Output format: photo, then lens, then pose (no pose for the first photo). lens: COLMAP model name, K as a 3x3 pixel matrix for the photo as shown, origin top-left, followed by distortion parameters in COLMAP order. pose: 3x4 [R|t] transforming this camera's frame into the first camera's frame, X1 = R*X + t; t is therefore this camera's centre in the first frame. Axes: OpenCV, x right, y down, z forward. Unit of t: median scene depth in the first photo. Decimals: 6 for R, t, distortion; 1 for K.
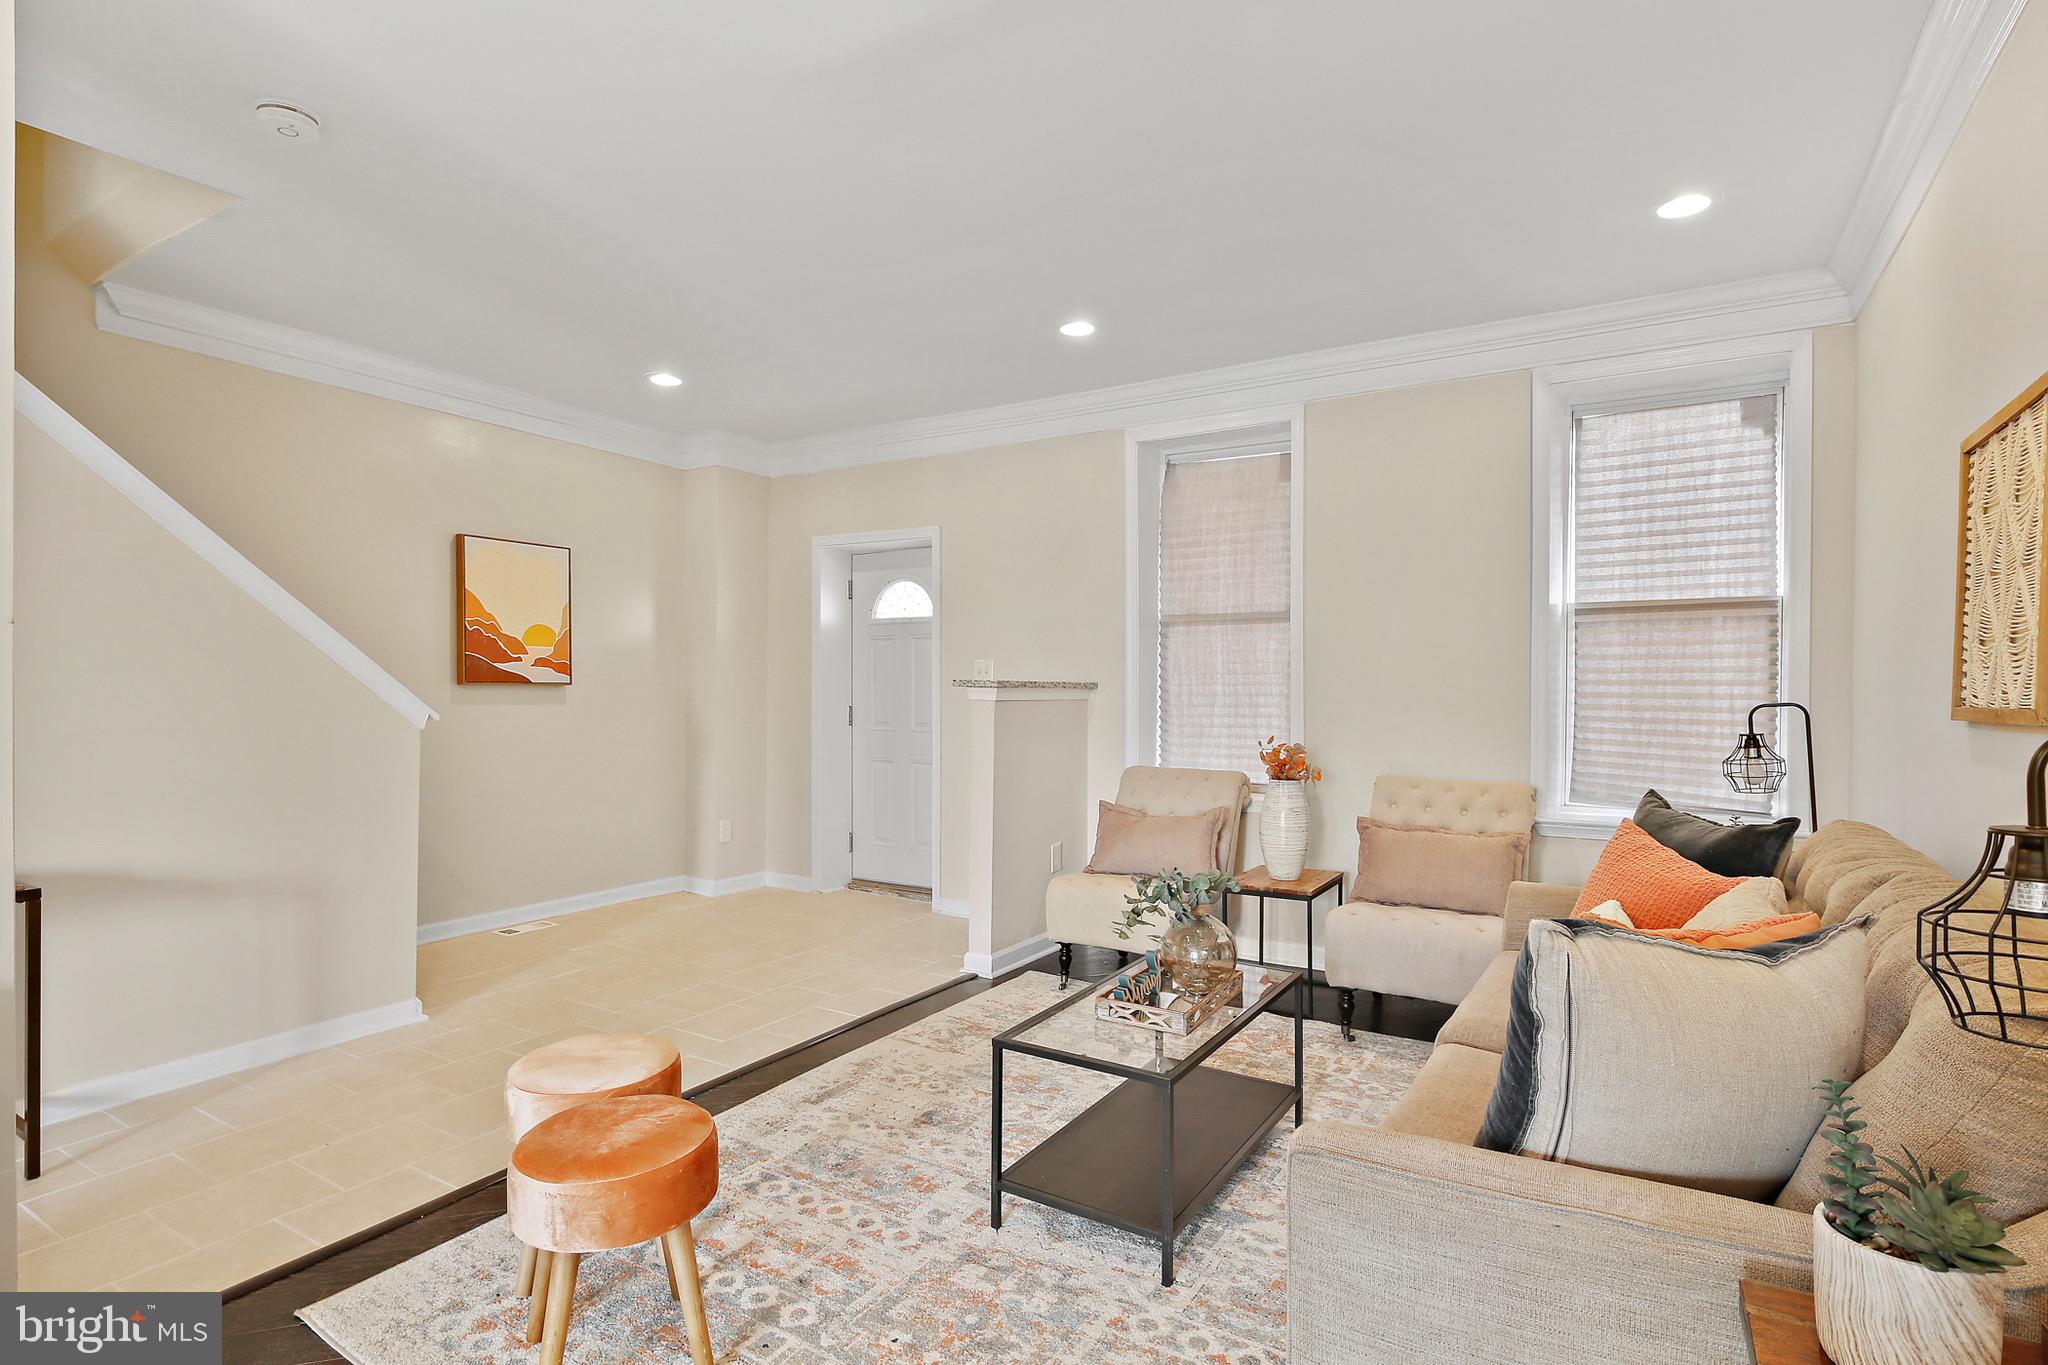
lens RADIAL K [[997.8, 0, 1023.2], [0, 997.8, 698.8], [0, 0, 1]] dist [-0.001895, -0.000600]
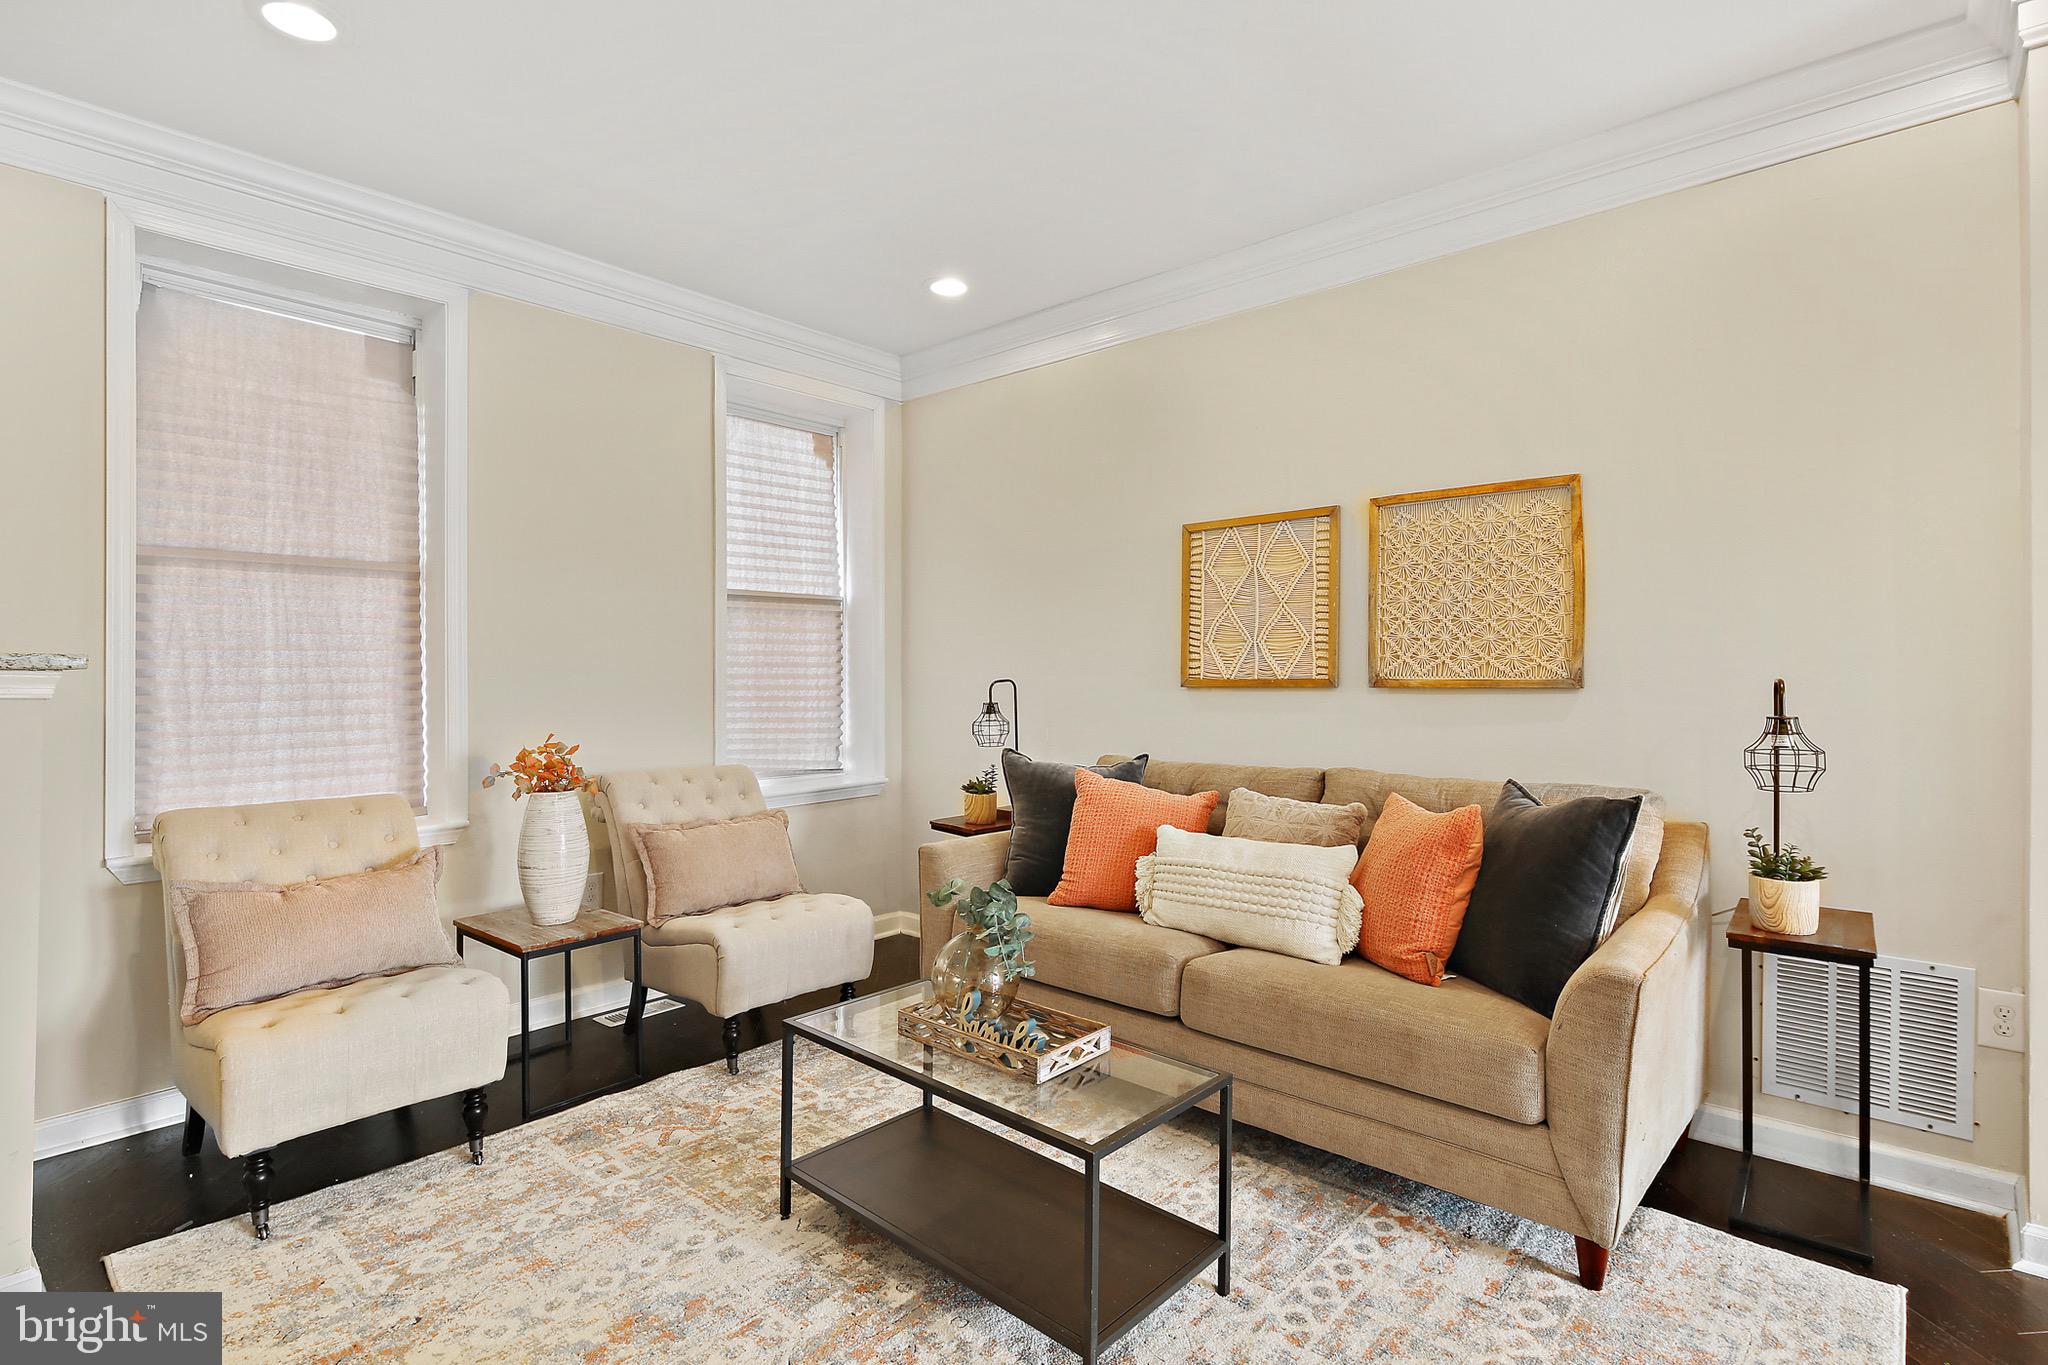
lens RADIAL K [[992.7, 0, 1024.9], [0, 992.7, 675.4], [0, 0, 1]] dist [0.004091, -0.003905]
pose [[0.173655, -0.006890, 0.984782, -0.421174], [0.014050, 0.999891, 0.004518, -0.005149], [-0.984706, 0.013052, 0.173733, 0.518290]]
